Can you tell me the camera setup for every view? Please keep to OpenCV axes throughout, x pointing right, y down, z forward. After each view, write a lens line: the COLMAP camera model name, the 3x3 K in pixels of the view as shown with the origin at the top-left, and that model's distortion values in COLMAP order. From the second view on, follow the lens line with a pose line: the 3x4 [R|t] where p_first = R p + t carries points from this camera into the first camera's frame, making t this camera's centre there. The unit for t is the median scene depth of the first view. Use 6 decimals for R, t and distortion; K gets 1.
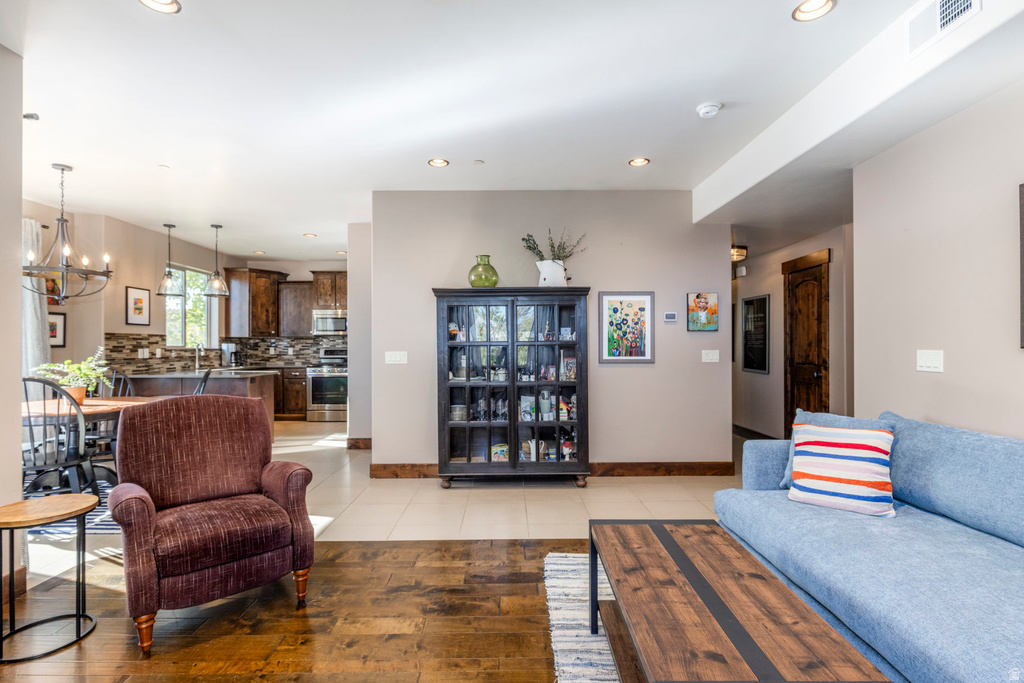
lens RADIAL K [[491.9, 0, 513.3], [0, 491.9, 342.7], [0, 0, 1]] dist [-0.003504, -0.000286]
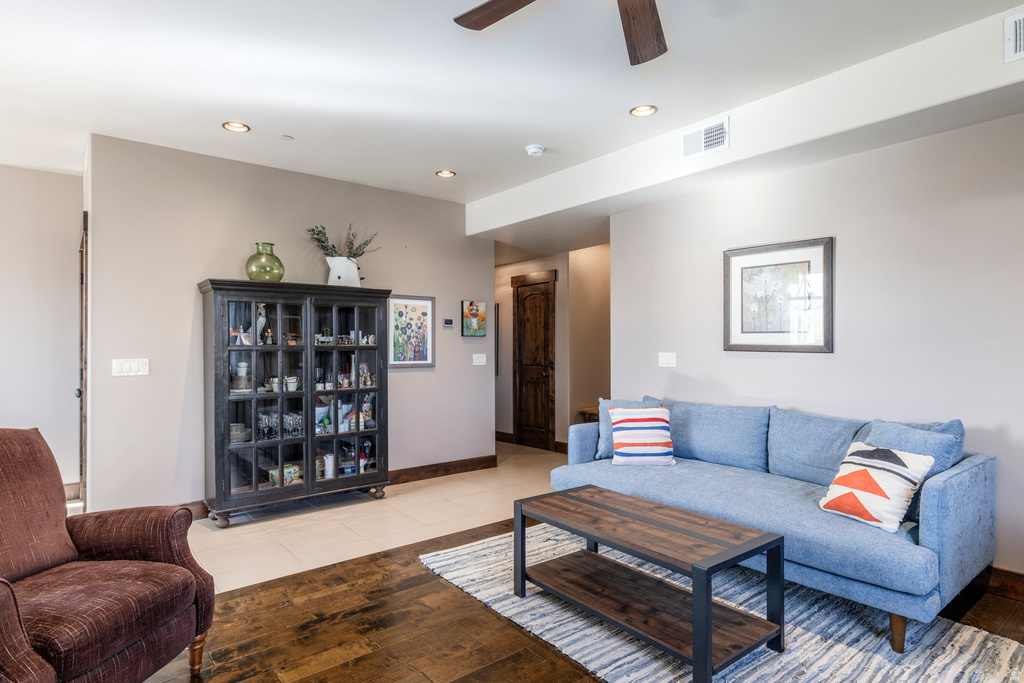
lens RADIAL K [[557.9, 0, 511.0], [0, 557.9, 342.7], [0, 0, 1]] dist [0.005284, 0.000434]
pose [[0.784079, 0.005893, 0.620633, -0.585307], [-0.000995, 0.999966, -0.008238, 0.000598], [-0.620661, 0.005842, 0.784058, -0.018764]]
